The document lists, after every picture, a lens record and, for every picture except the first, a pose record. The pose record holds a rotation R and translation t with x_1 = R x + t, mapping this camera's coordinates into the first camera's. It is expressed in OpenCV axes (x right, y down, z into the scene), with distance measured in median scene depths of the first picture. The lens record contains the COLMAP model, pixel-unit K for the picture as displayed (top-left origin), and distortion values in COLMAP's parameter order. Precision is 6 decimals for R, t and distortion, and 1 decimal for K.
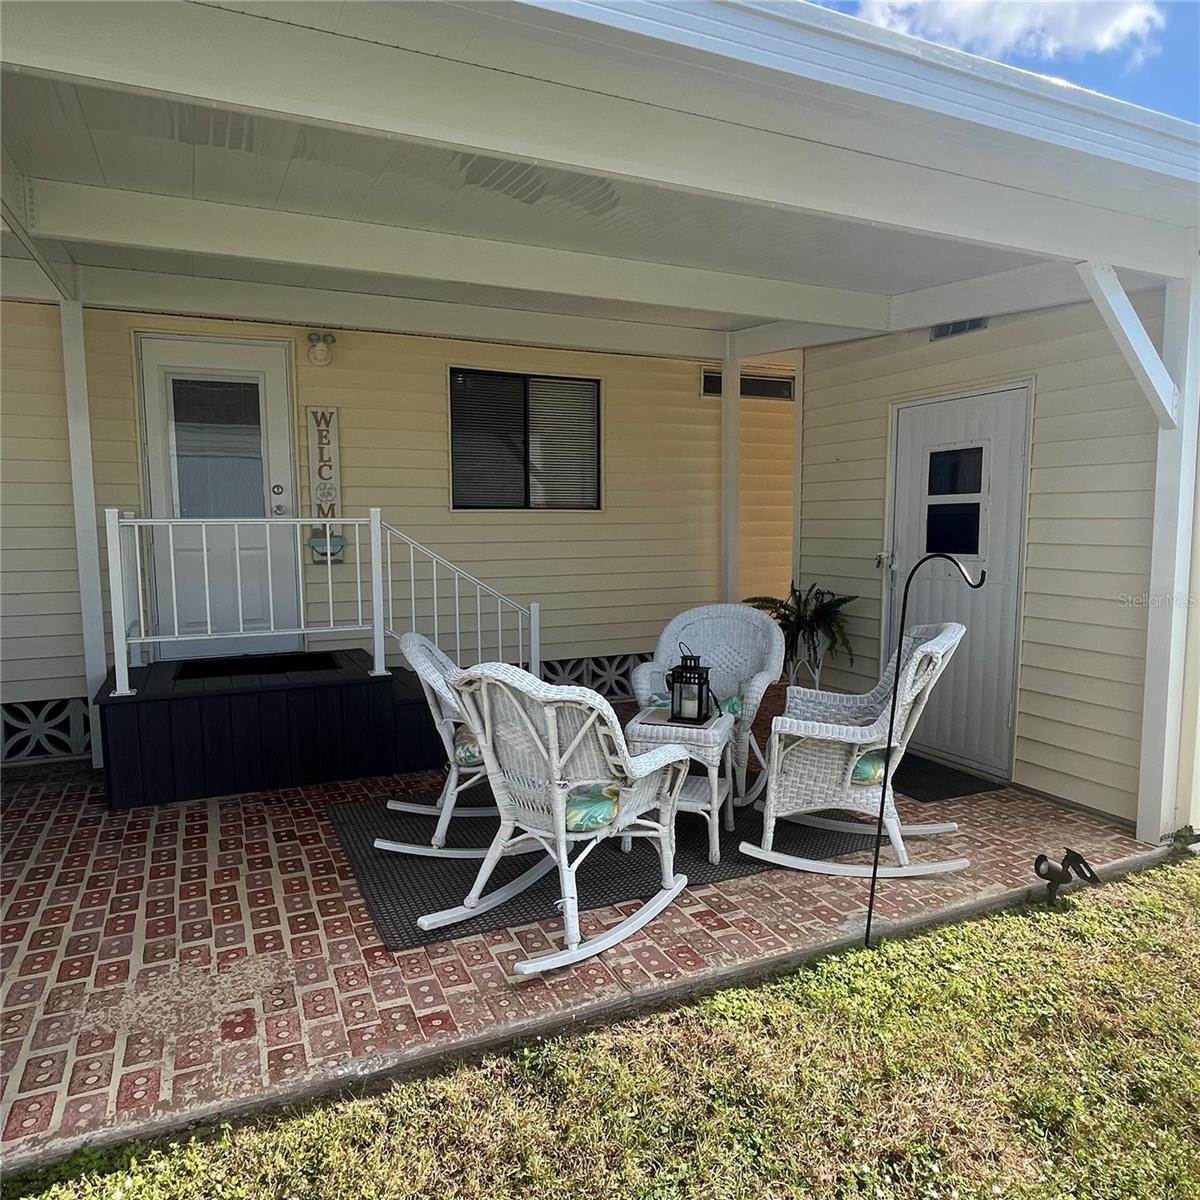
lens RADIAL K [[849.7, 0, 598.5], [0, 849.7, 600.0], [0, 0, 1]] dist [0.002385, 0.000141]
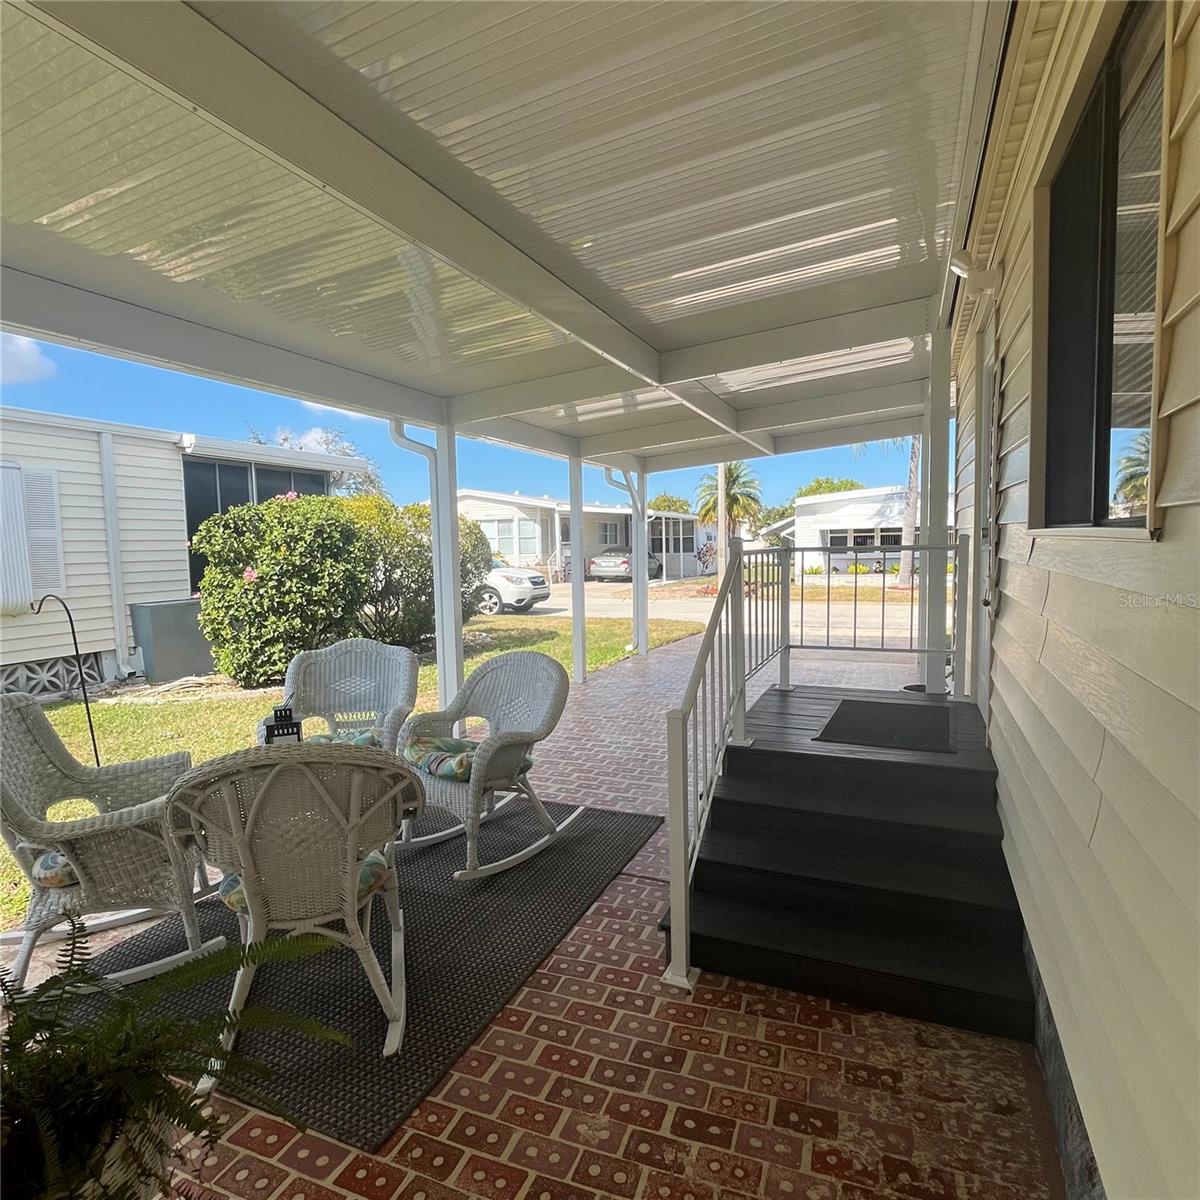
lens RADIAL K [[713.2, 0, 599.5], [0, 713.2, 601.3], [0, 0, 1]] dist [0.000547, -0.000064]
pose [[-0.742219, 0.075403, -0.665902, 0.271971], [-0.040817, 0.986719, 0.157226, -0.141326], [0.668913, 0.143876, -0.729284, 1.322568]]
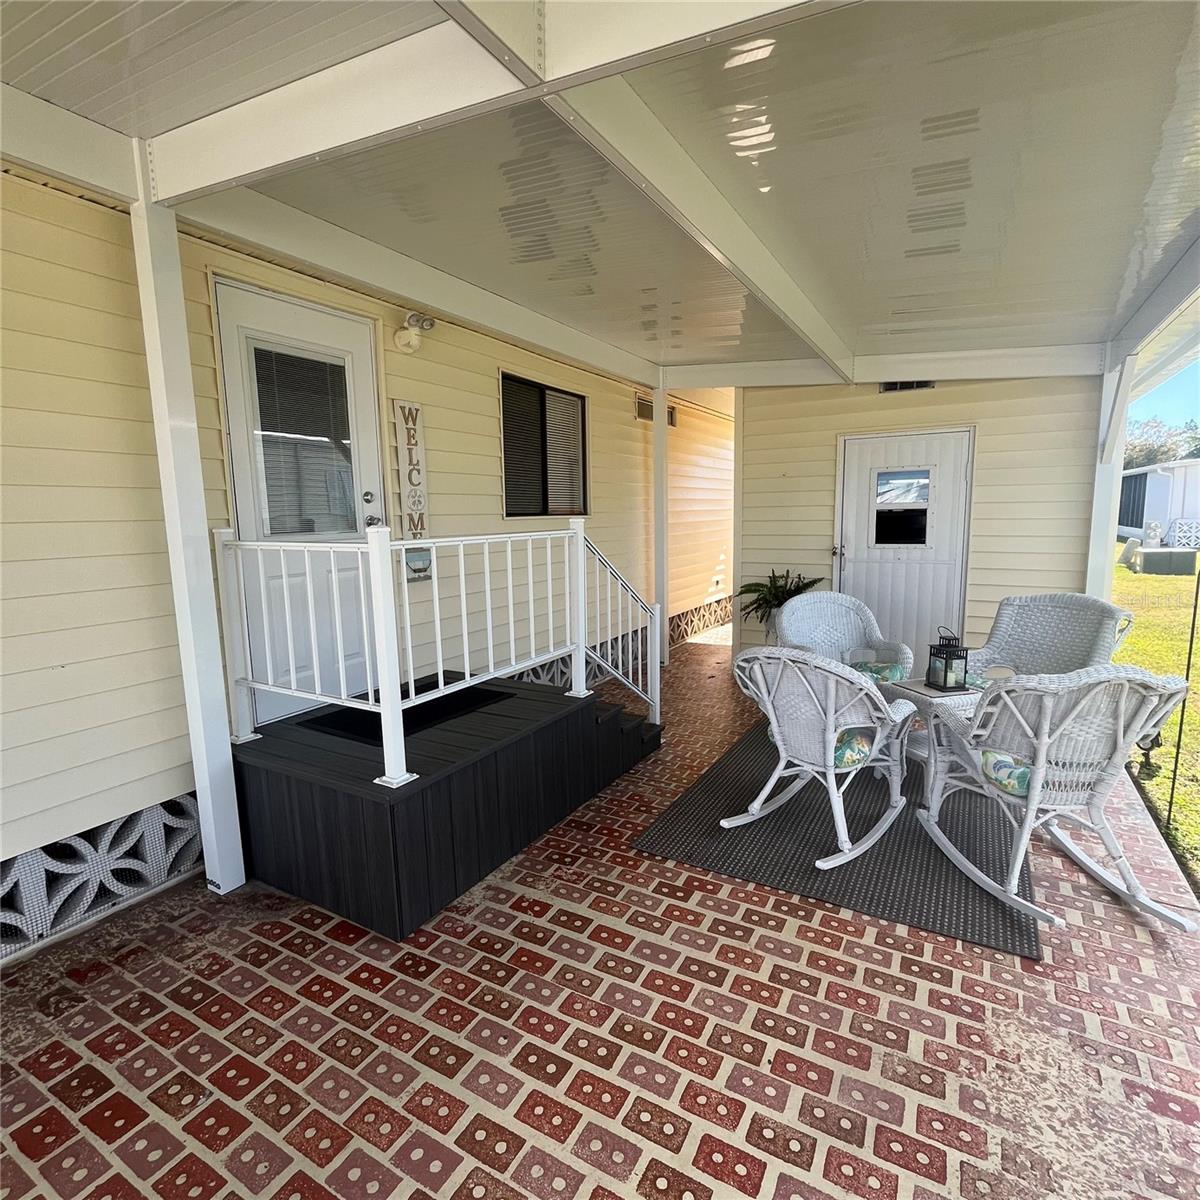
lens RADIAL K [[644.1, 0, 595.5], [0, 644.1, 599.1], [0, 0, 1]] dist [-0.005396, 0.002887]
pose [[0.819676, -0.086960, 0.566188, -0.610331], [0.066491, 0.996172, 0.056742, -0.055444], [-0.568955, -0.008864, 0.822321, 0.380795]]
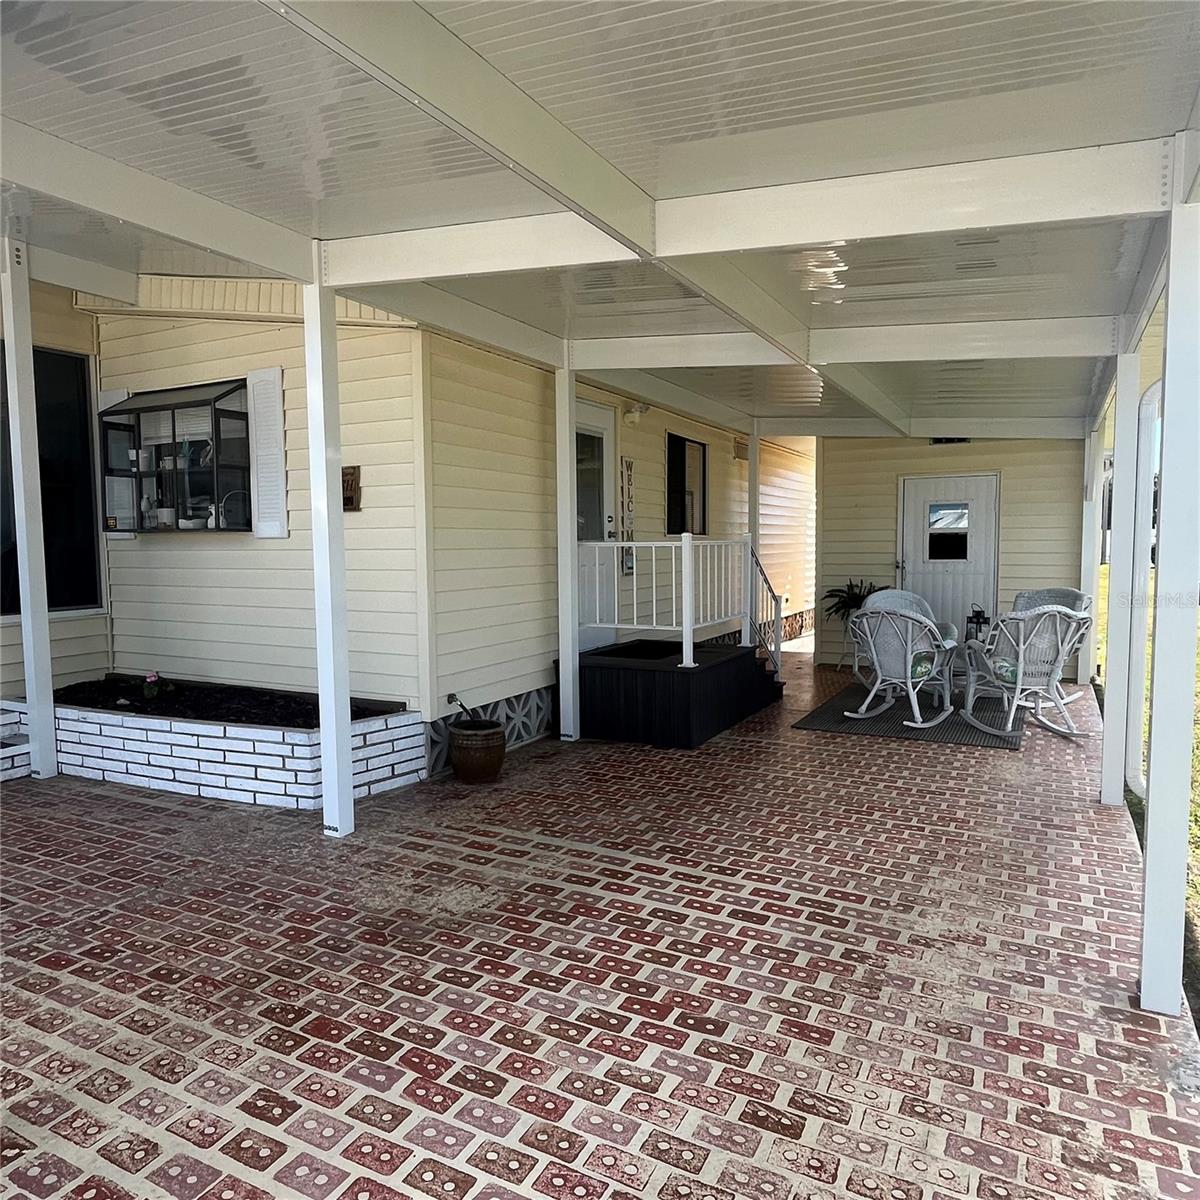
lens RADIAL K [[849.7, 0, 595.9], [0, 849.7, 599.5], [0, 0, 1]] dist [0.002385, 0.000141]
pose [[0.794749, -0.042283, 0.605463, -1.290119], [0.060180, 0.998144, -0.009287, 0.004749], [-0.603947, 0.043817, 0.795819, -0.018994]]
